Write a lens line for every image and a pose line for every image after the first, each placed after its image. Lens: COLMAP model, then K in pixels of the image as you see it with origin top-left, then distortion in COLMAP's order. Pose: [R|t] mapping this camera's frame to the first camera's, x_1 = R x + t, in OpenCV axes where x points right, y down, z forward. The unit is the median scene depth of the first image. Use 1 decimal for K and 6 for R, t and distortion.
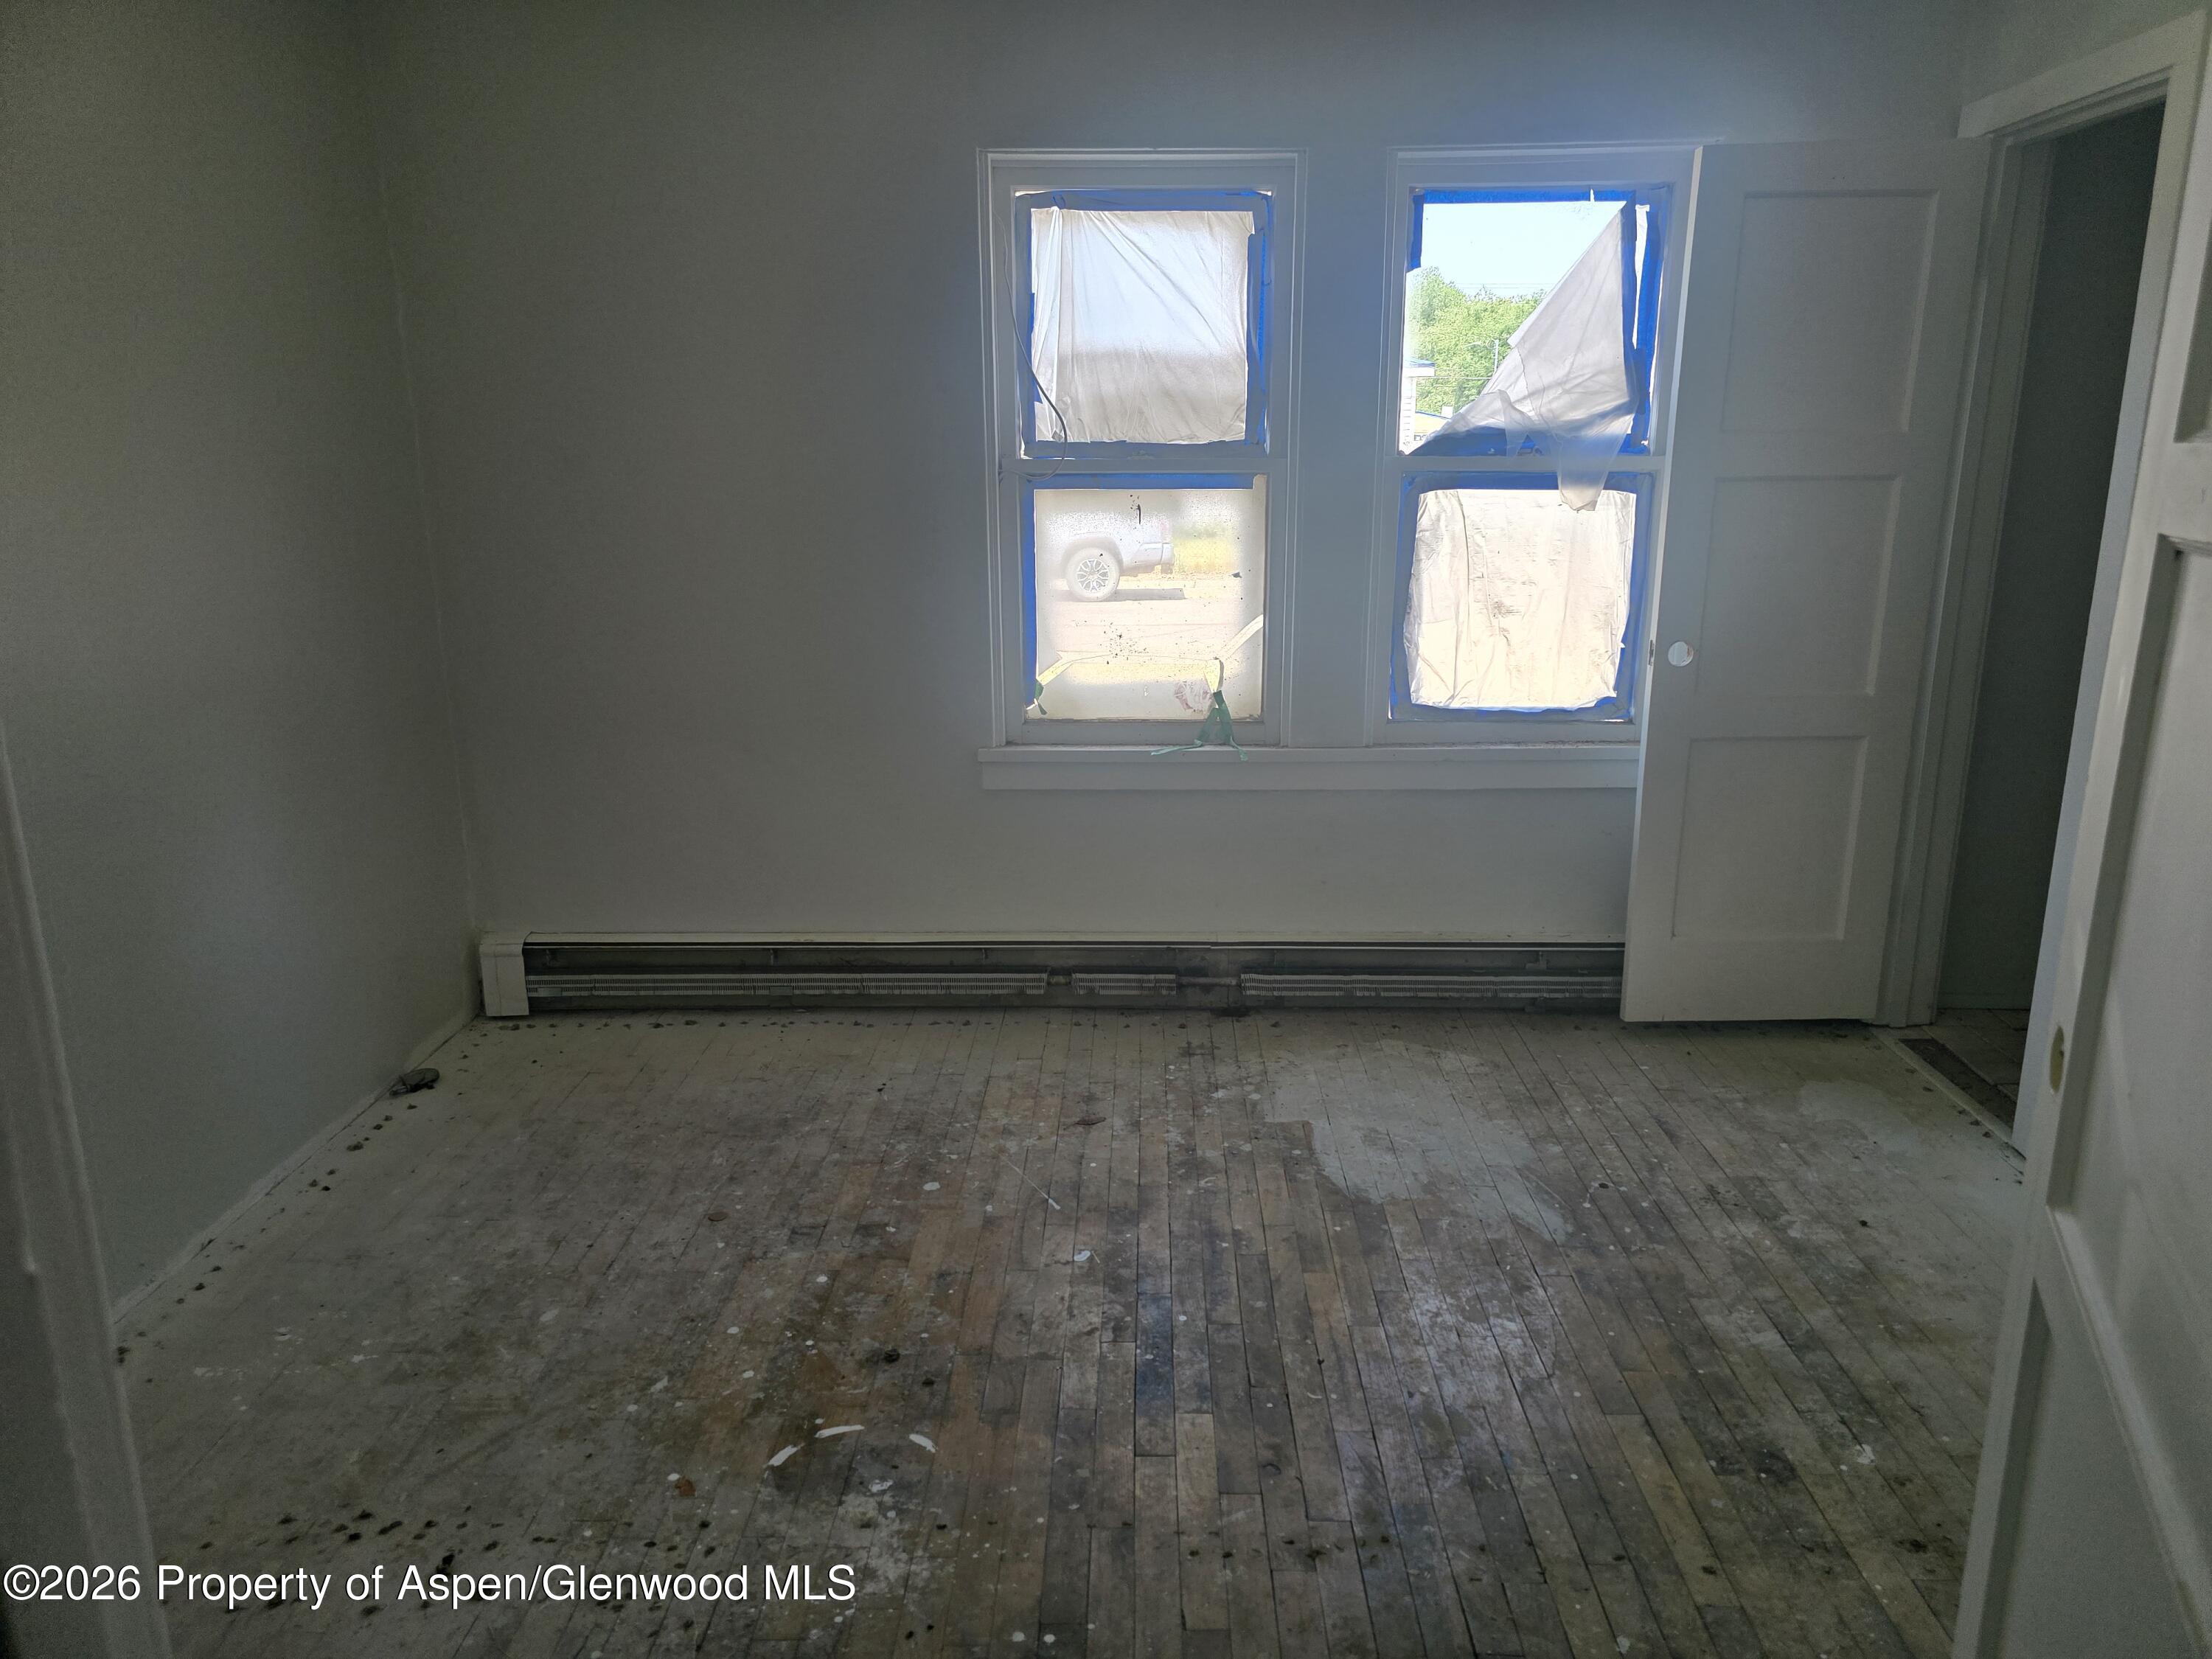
lens RADIAL K [[1485.8, 0, 1124.8], [0, 1485.8, 835.4], [0, 0, 1]] dist [0.066188, -0.054801]
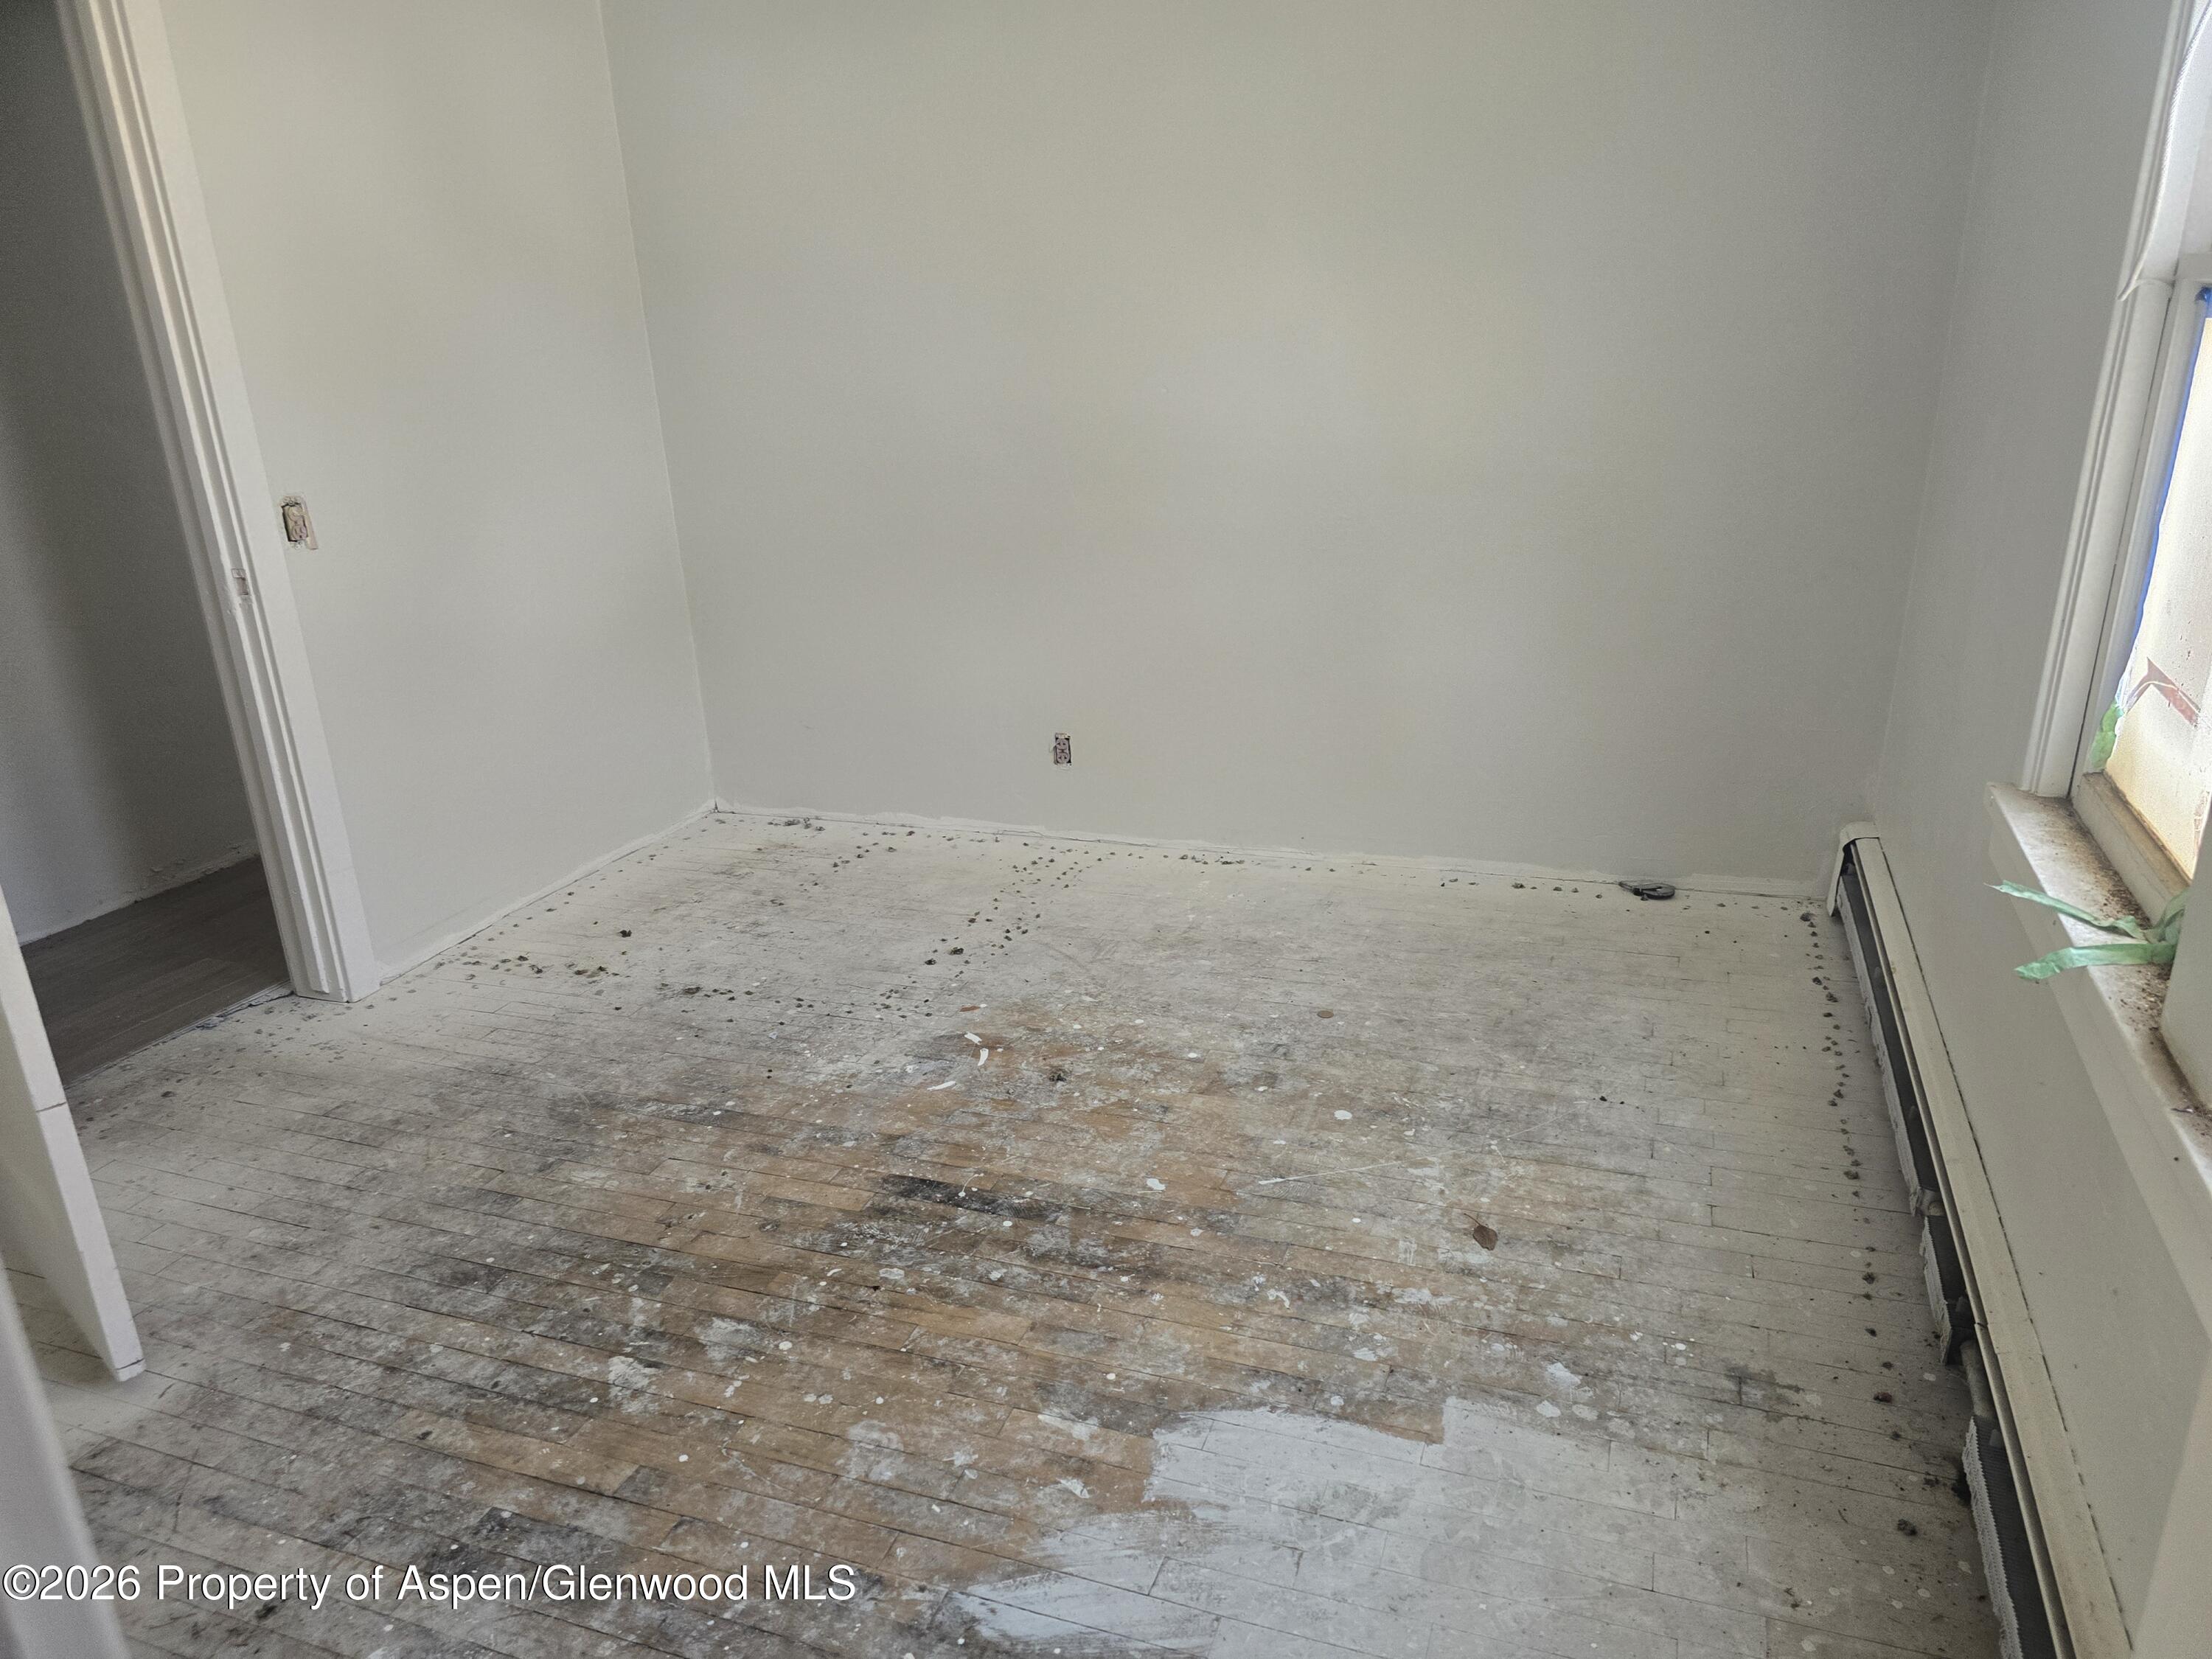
lens RADIAL K [[1485.8, 0, 1124.8], [0, 1485.8, 835.4], [0, 0, 1]] dist [0.066188, -0.054801]
pose [[-0.332884, 0.328197, -0.884011, 0.732338], [-0.197109, 0.892549, 0.405591, -0.289409], [0.922137, 0.309261, -0.232425, 1.129792]]
